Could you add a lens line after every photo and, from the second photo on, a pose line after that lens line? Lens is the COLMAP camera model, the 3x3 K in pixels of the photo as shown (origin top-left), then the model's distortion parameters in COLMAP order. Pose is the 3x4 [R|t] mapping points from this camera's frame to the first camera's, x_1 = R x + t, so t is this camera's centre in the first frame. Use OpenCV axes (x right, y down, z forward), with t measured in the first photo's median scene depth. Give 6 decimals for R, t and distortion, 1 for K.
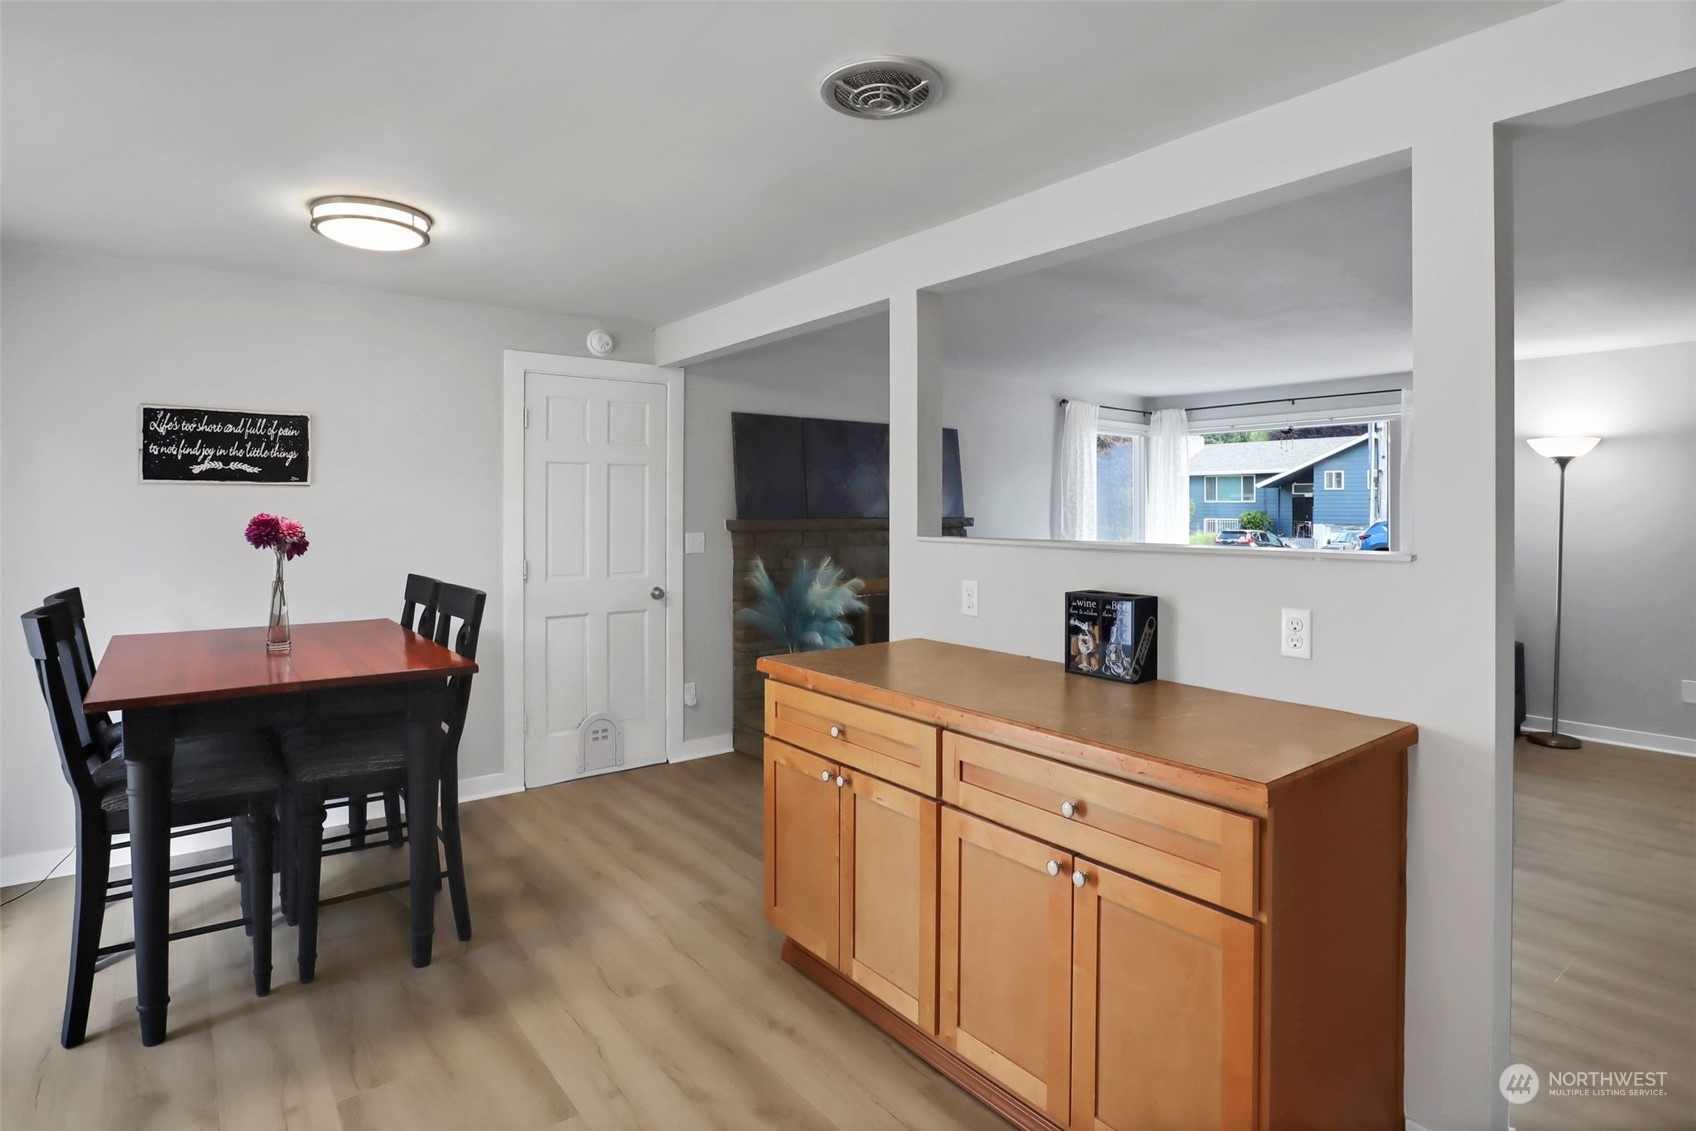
lens RADIAL K [[875.7, 0, 869.6], [0, 875.7, 506.3], [0, 0, 1]] dist [-0.031003, 0.001087]
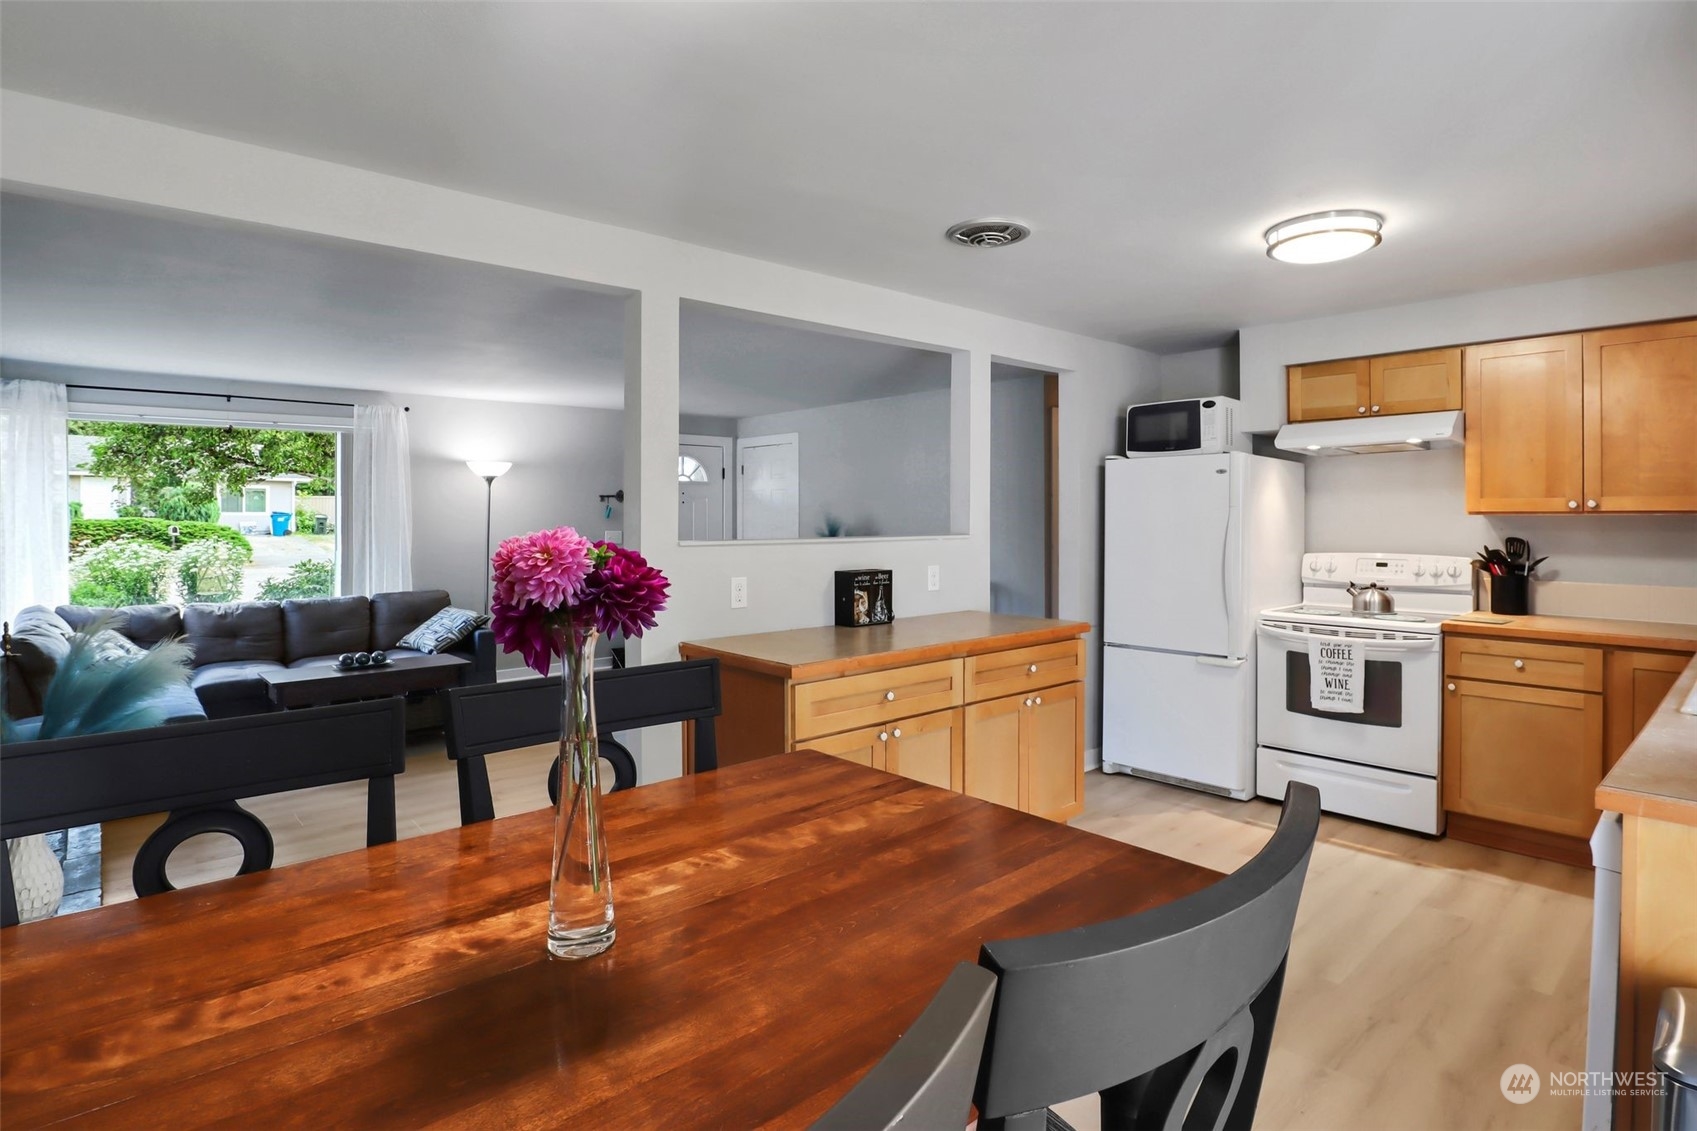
lens RADIAL K [[876.2, 0, 825.0], [0, 876.2, 510.1], [0, 0, 1]] dist [-0.031003, 0.001087]
pose [[-0.030471, 0.004234, 0.999527, -0.928121], [-0.000406, 0.999991, -0.004248, 0.002075], [-0.999536, -0.000536, -0.030469, 0.831016]]
